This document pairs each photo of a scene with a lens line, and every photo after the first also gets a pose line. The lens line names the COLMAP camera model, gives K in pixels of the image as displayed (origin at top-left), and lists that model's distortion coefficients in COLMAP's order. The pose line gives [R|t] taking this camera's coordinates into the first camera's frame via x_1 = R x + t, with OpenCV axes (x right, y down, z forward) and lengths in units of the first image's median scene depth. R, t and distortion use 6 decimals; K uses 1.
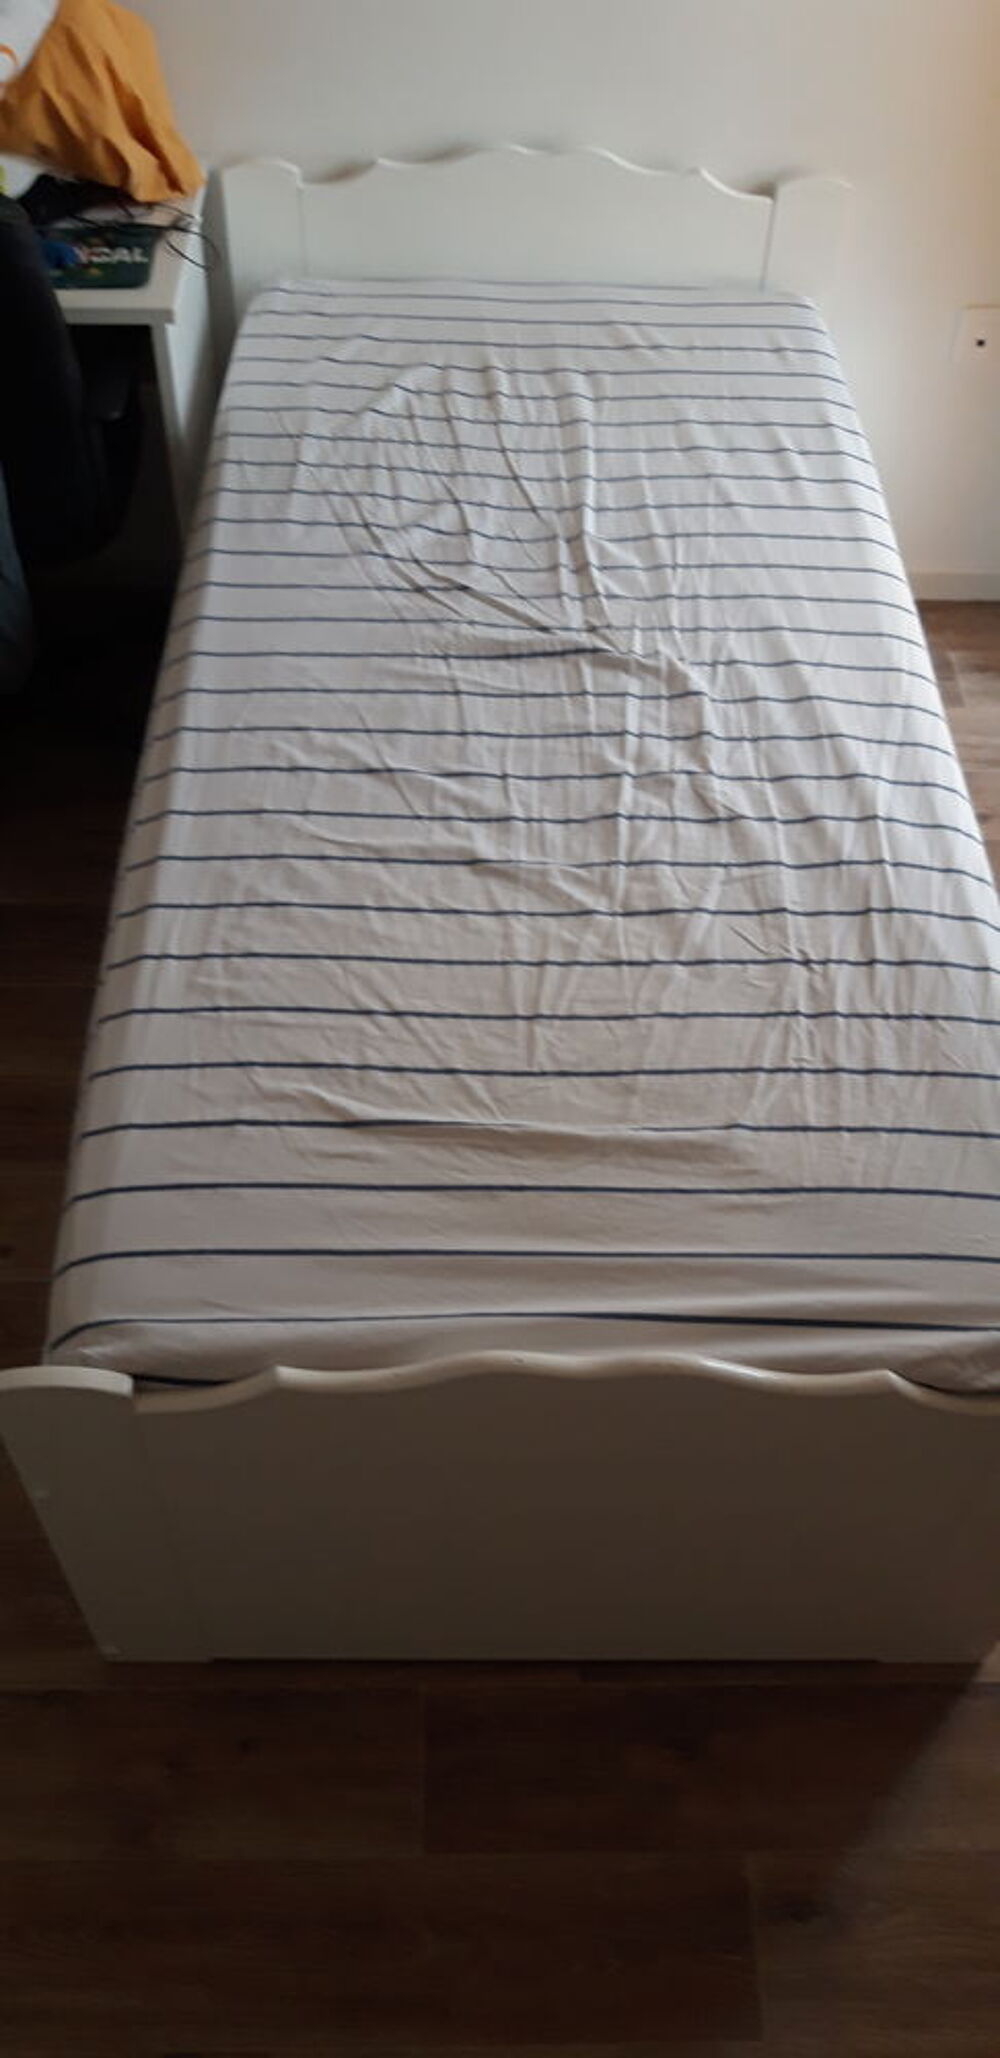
lens RADIAL K [[1554.8, 0, 507.9], [0, 1554.8, 1022.5], [0, 0, 1]] dist [0.085020, -0.123970]
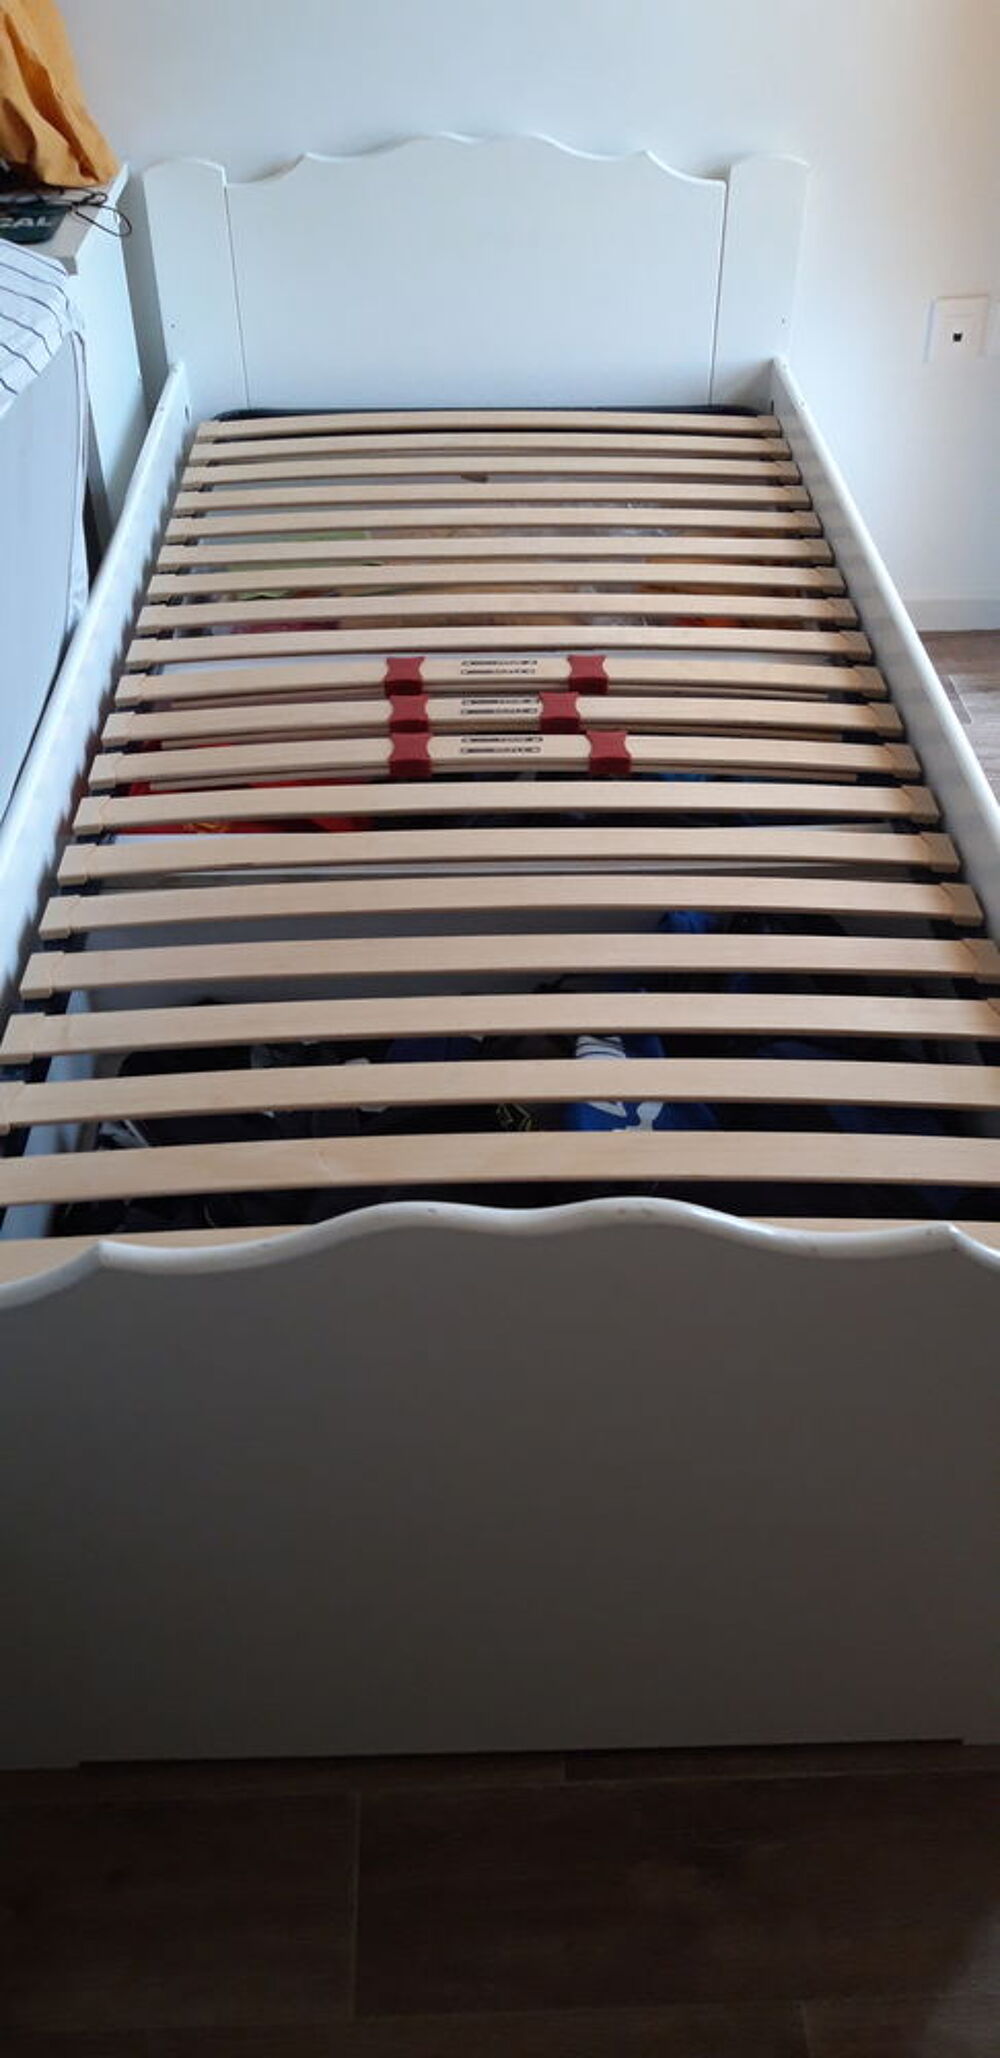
lens RADIAL K [[1554.8, 0, 505.5], [0, 1554.8, 1044.2], [0, 0, 1]] dist [0.085020, -0.123970]
pose [[0.999215, -0.038449, -0.009572, 0.035719], [0.036666, 0.988830, -0.144467, 0.174434], [0.015020, 0.144003, 0.989463, 0.195535]]
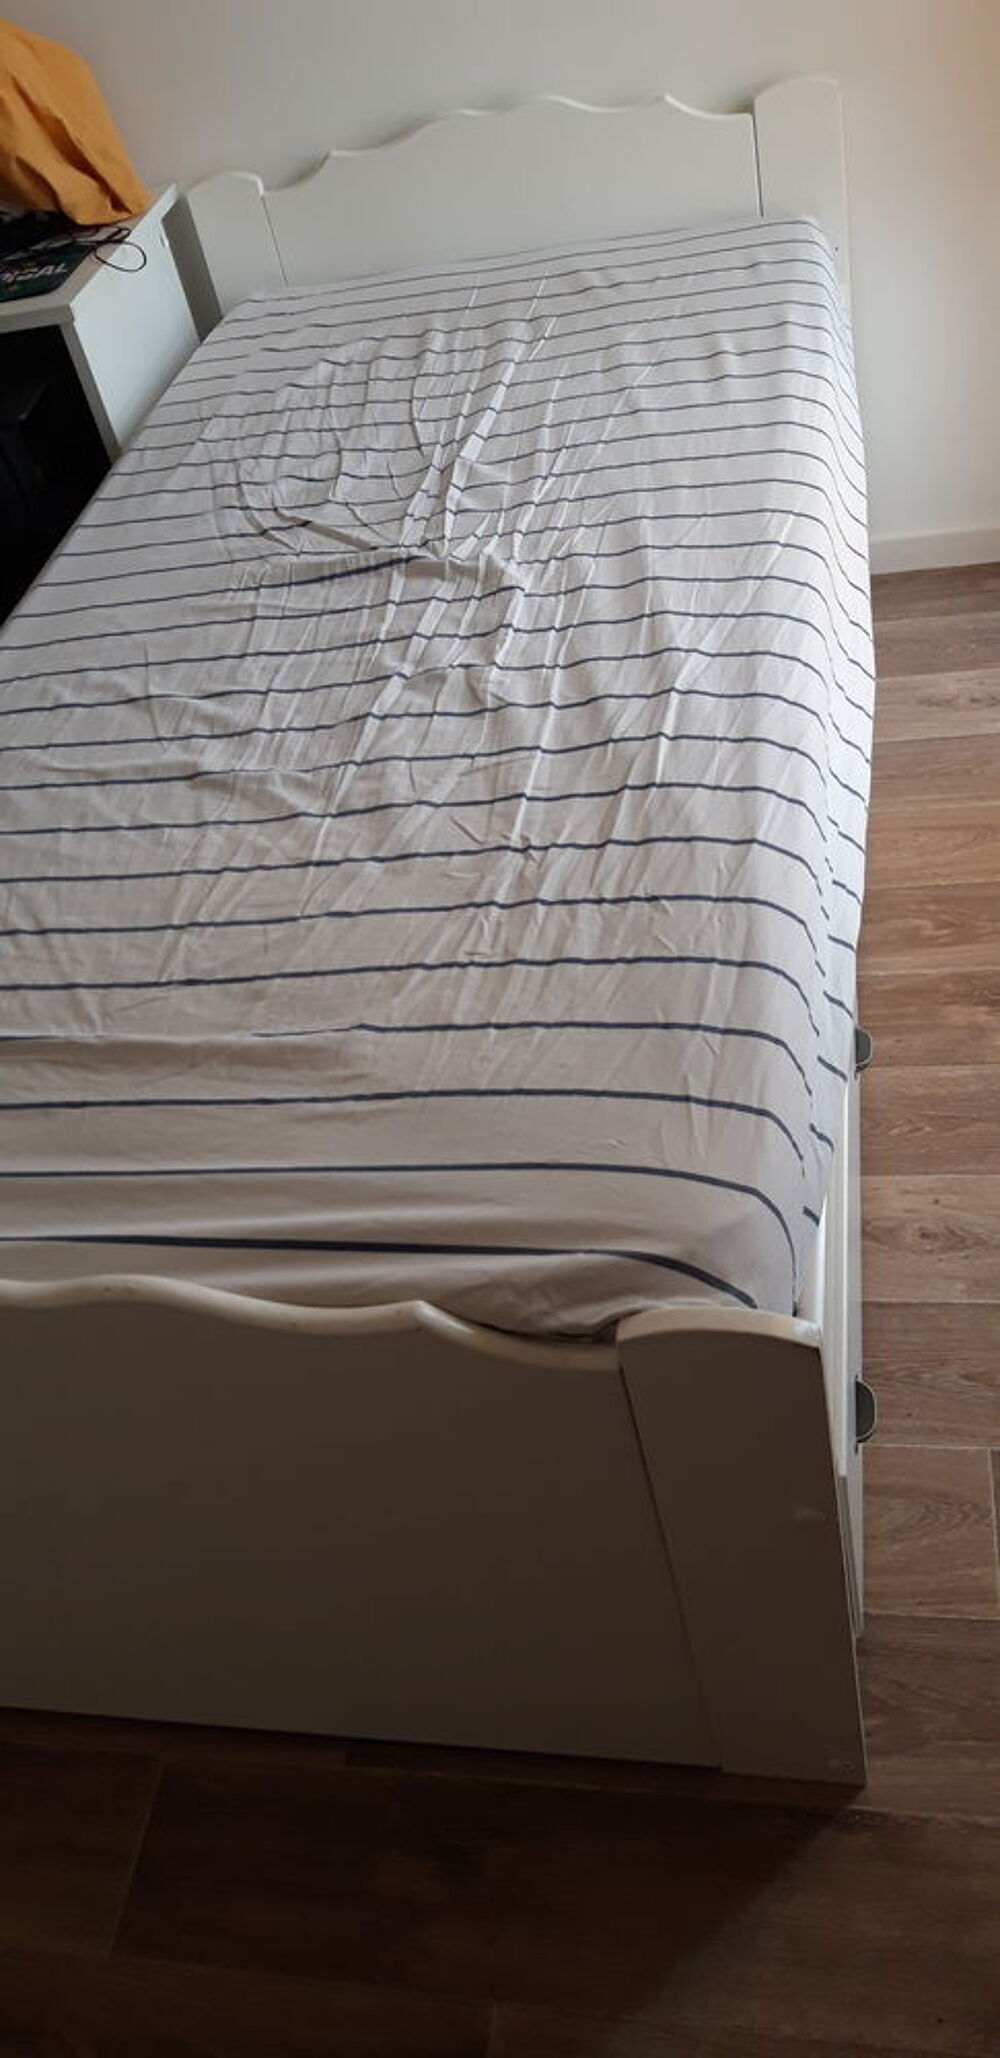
lens RADIAL K [[1554.8, 0, 503.8], [0, 1554.8, 1025.7], [0, 0, 1]] dist [0.085020, -0.123970]
pose [[0.963439, -0.044913, -0.264138, 0.352577], [0.018999, 0.994820, -0.099856, 0.120832], [0.267255, 0.091187, 0.959302, 0.205626]]
